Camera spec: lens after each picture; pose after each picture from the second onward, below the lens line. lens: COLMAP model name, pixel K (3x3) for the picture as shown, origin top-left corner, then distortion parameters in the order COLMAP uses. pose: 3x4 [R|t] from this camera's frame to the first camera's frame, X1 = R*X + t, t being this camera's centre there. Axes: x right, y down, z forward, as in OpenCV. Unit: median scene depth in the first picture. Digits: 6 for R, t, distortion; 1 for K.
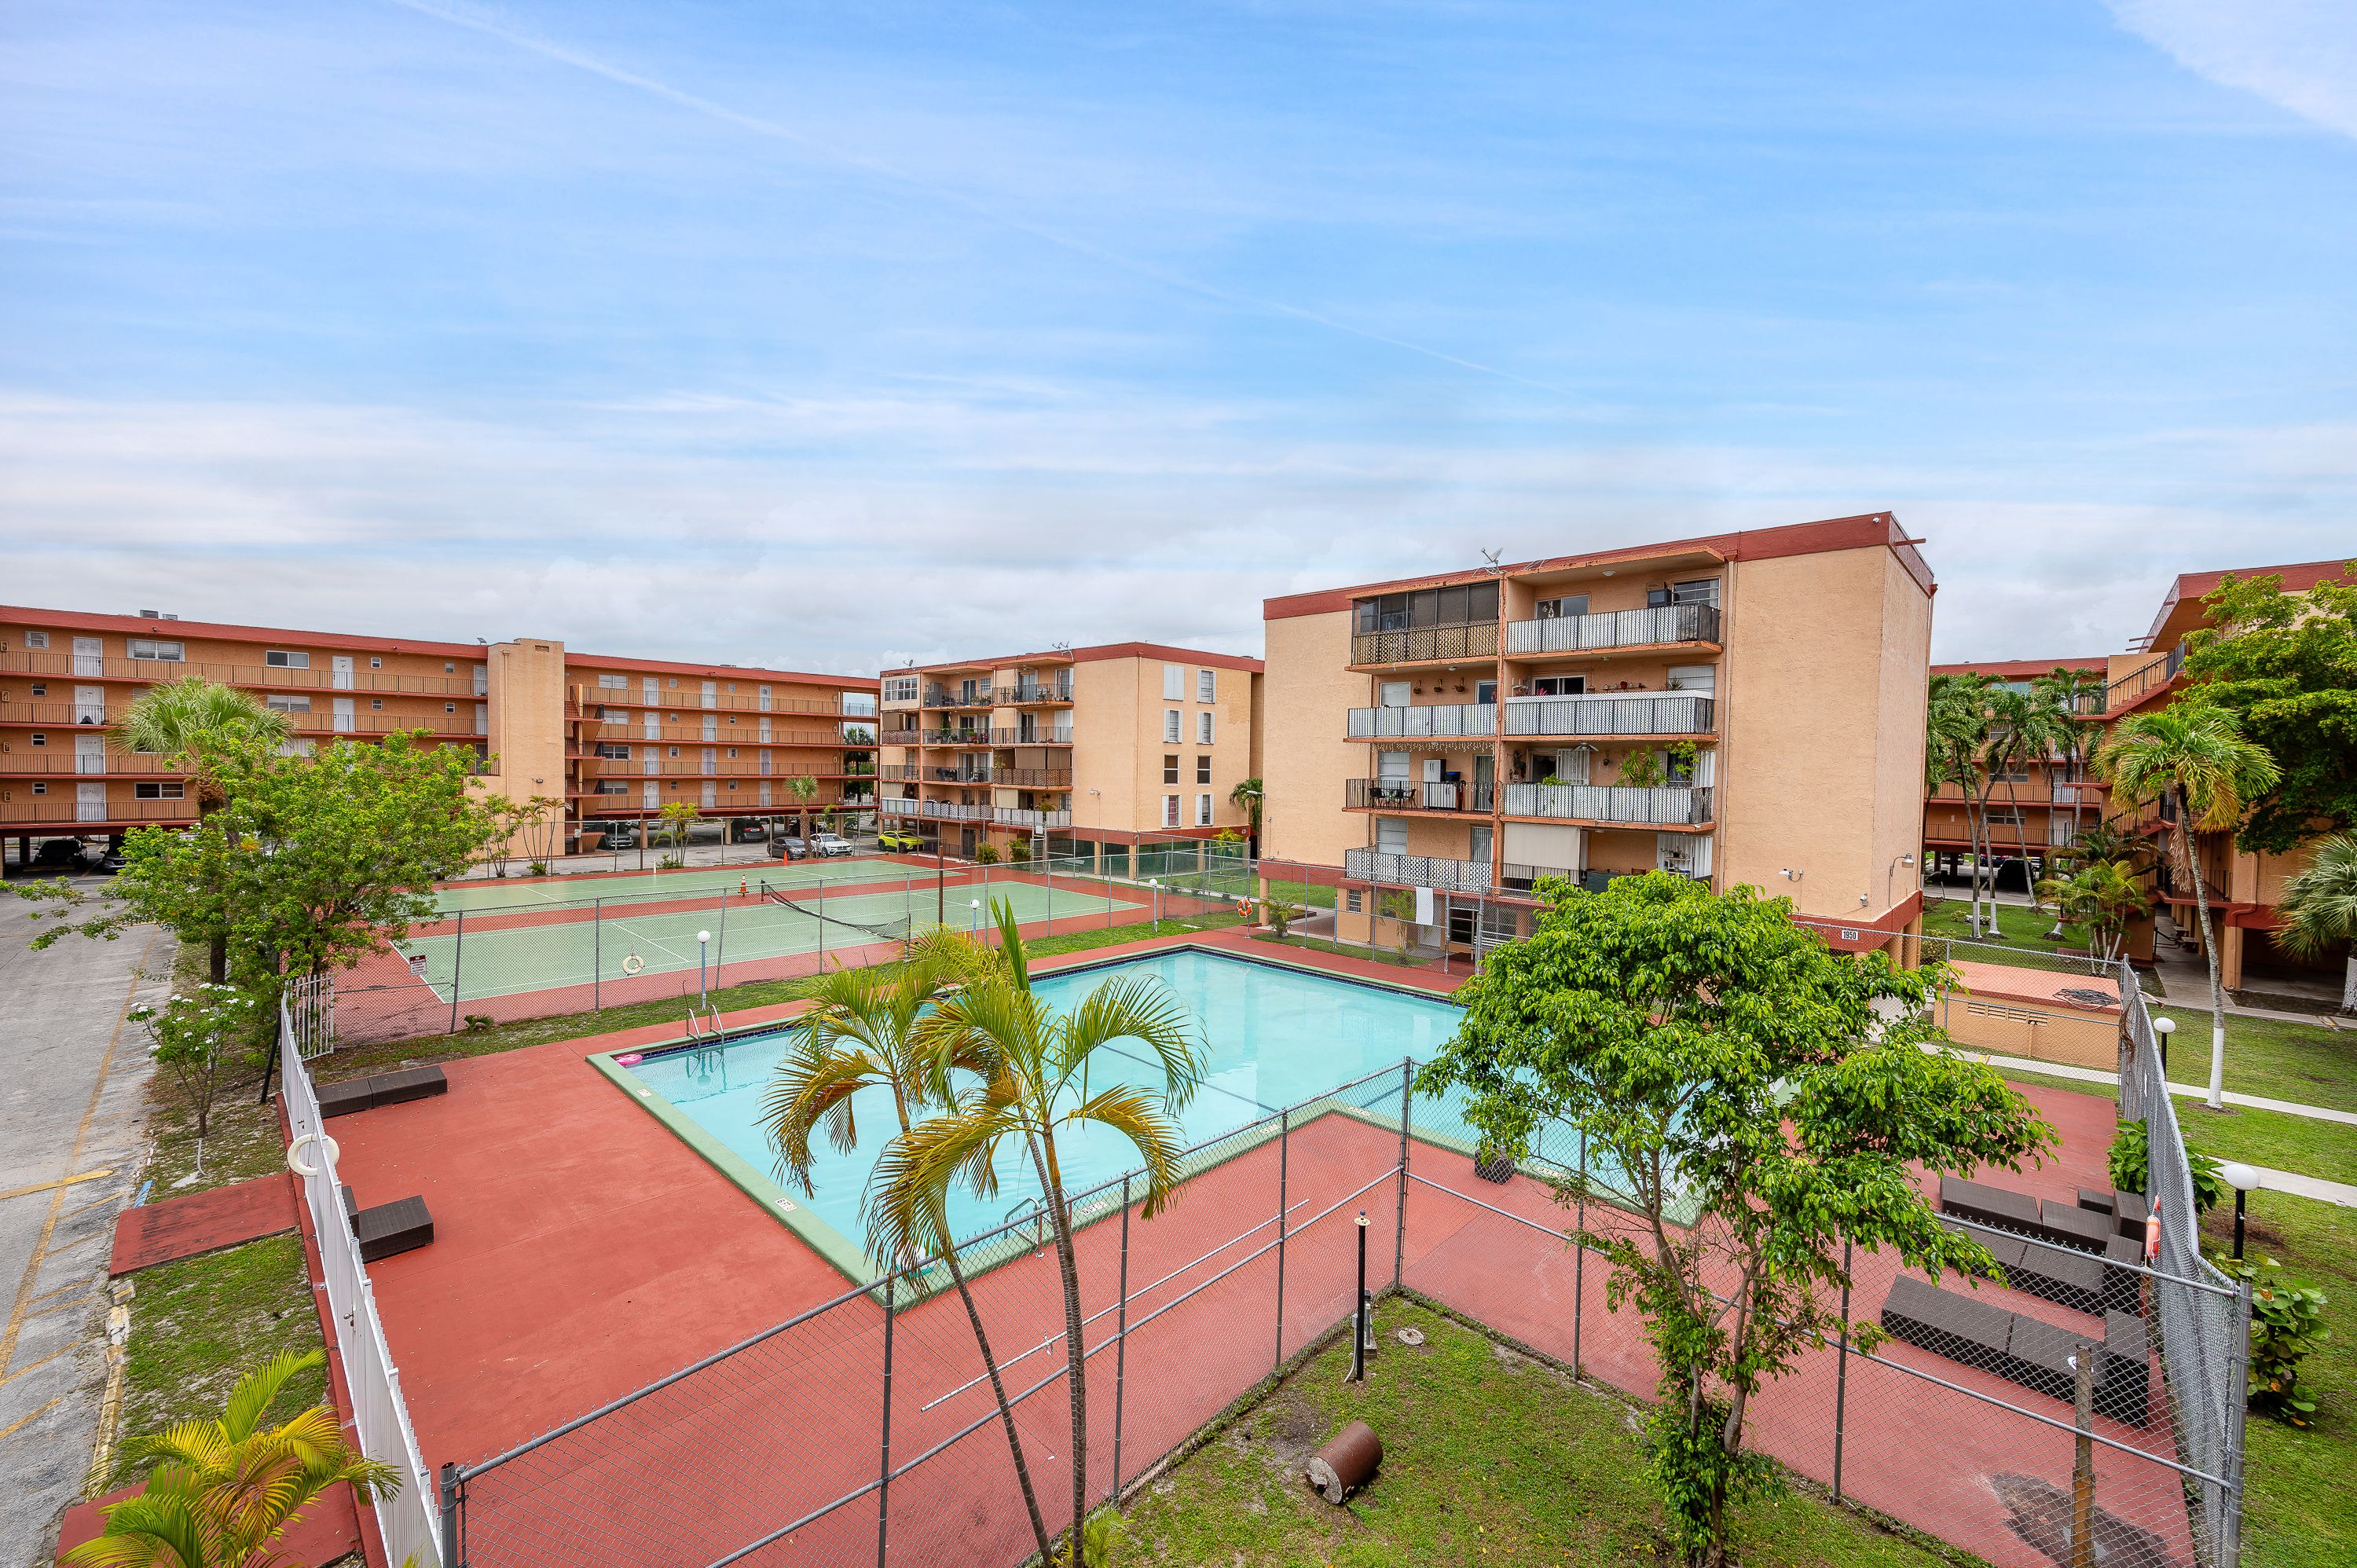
lens RADIAL K [[929.0, 0, 1171.9], [0, 929.0, 794.1], [0, 0, 1]] dist [0.000423, 0.000468]
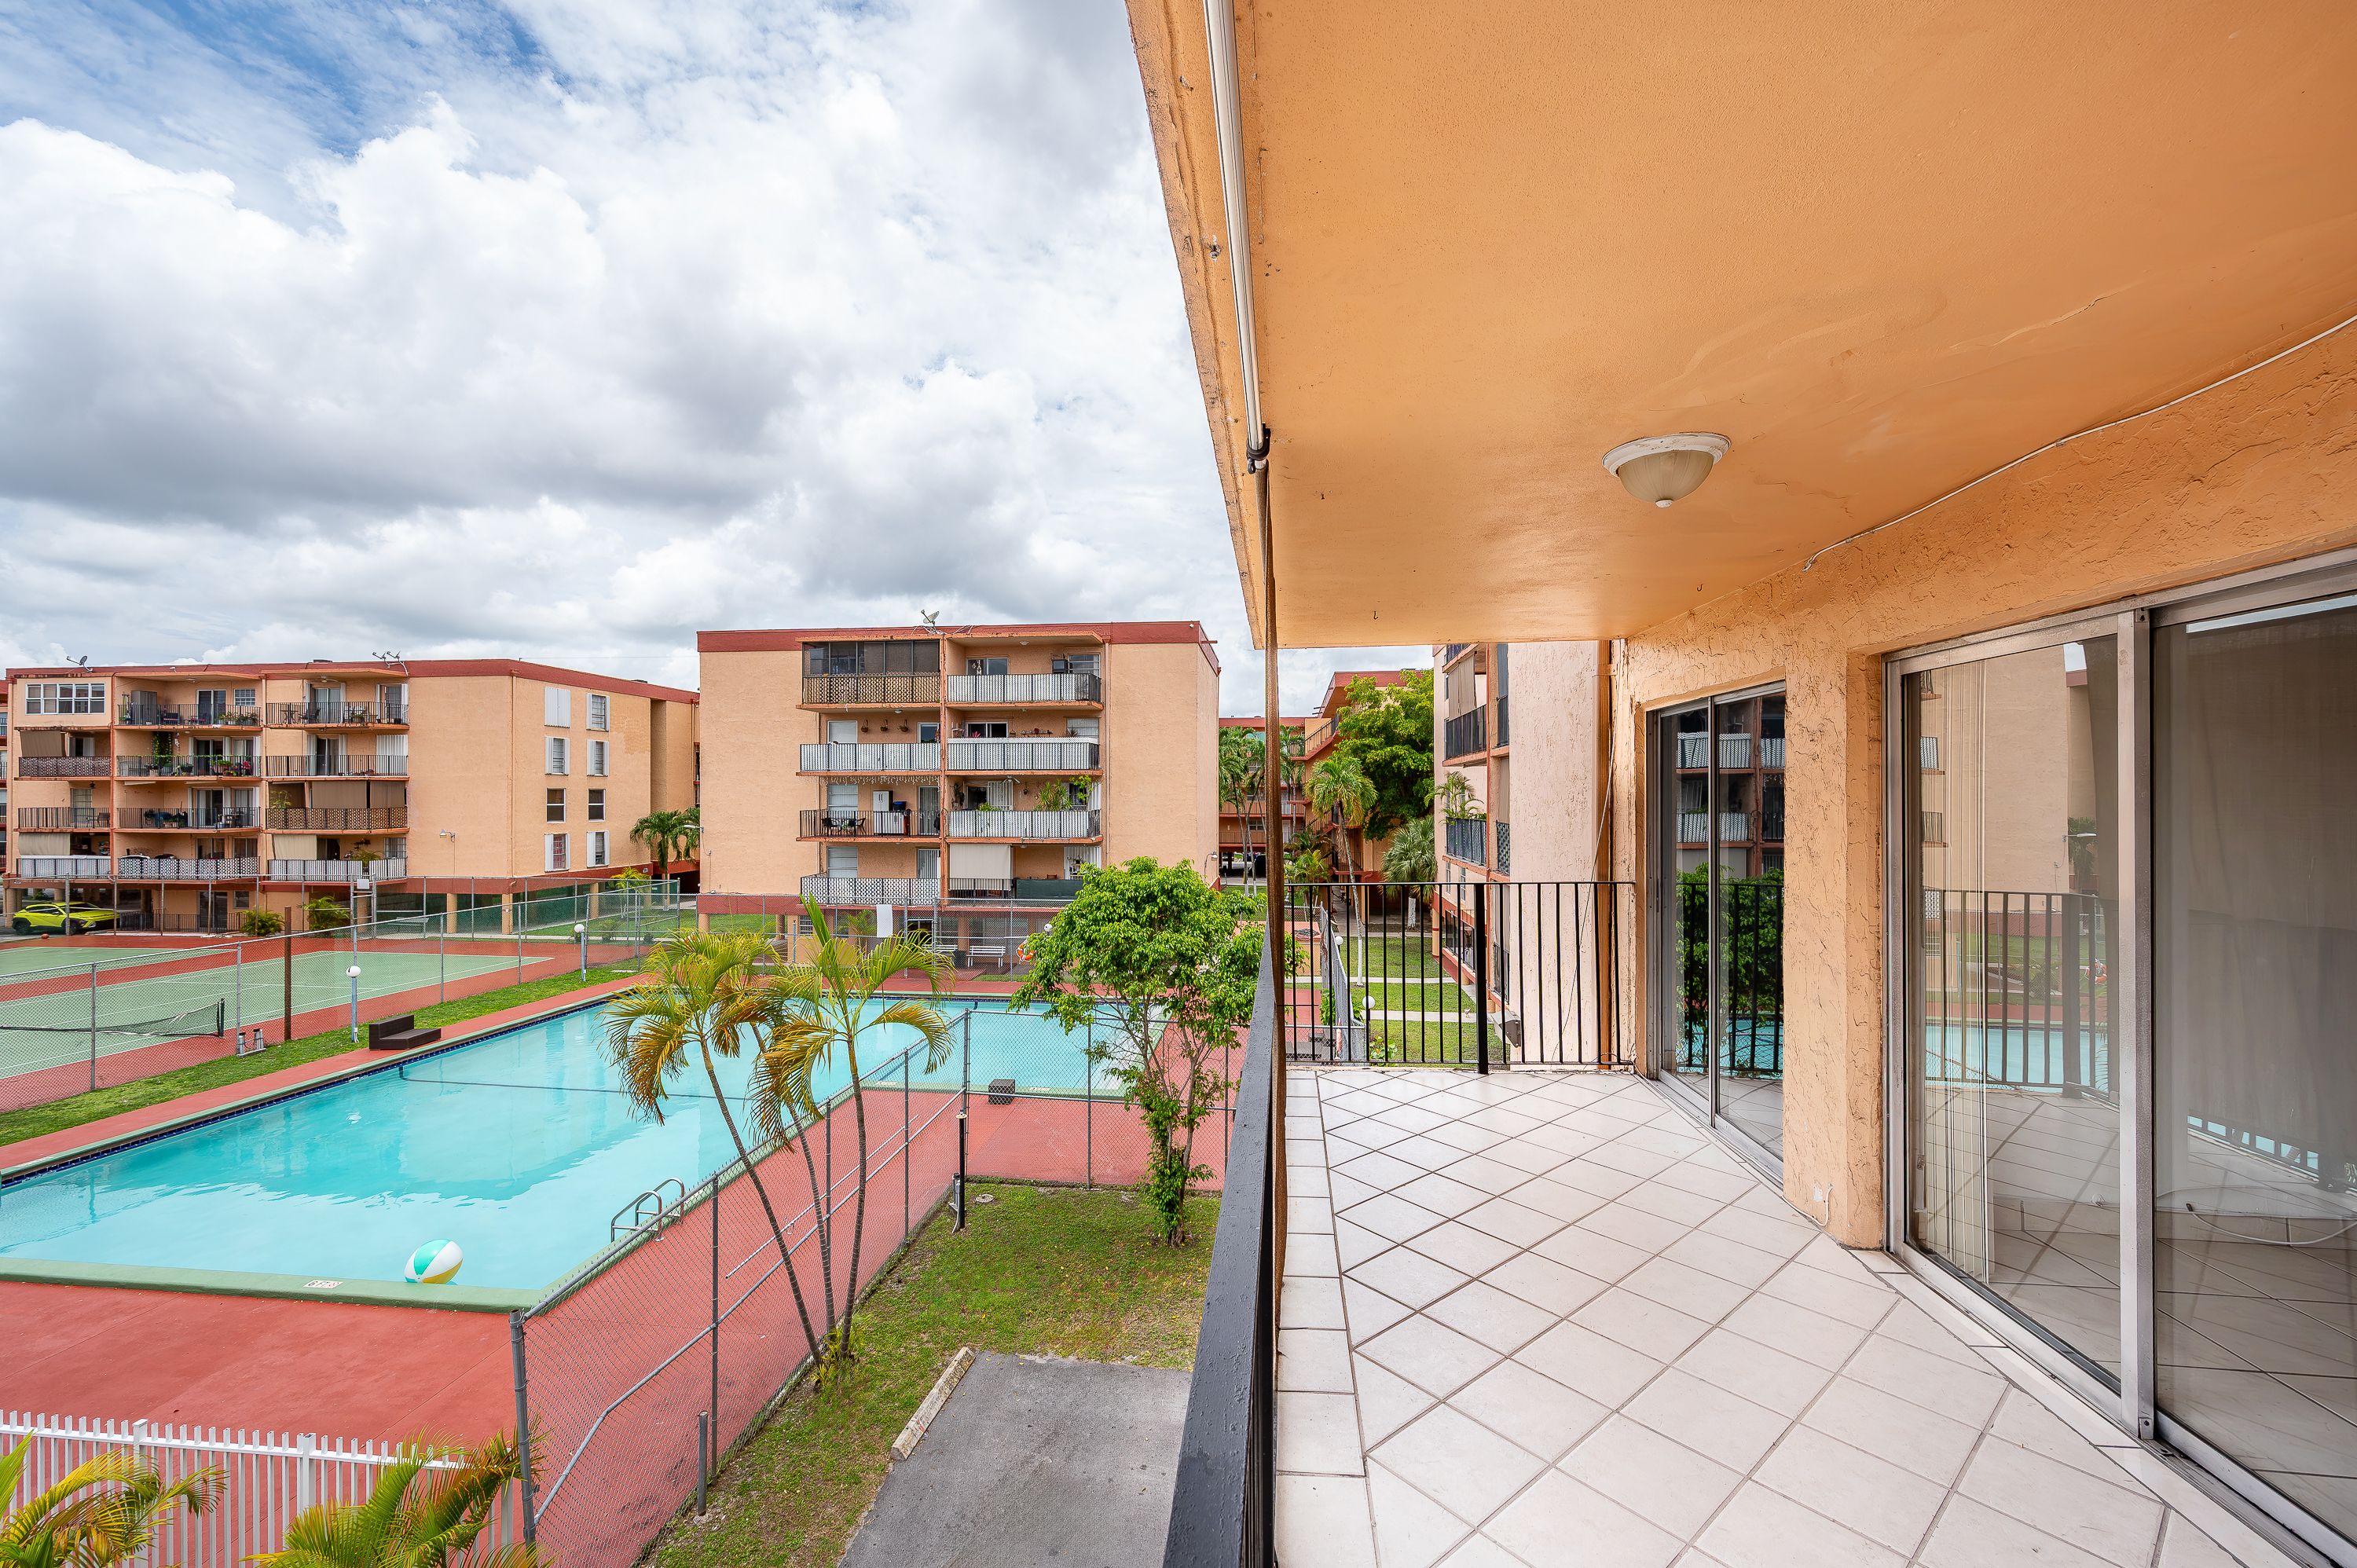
lens RADIAL K [[929.0, 0, 1180.7], [0, 929.0, 793.3], [0, 0, 1]] dist [0.000423, 0.000468]
pose [[0.792154, -0.014302, 0.610154, -0.111635], [0.033400, 0.999243, -0.019941, -0.000321], [-0.609407, 0.036176, 0.792032, -0.103273]]
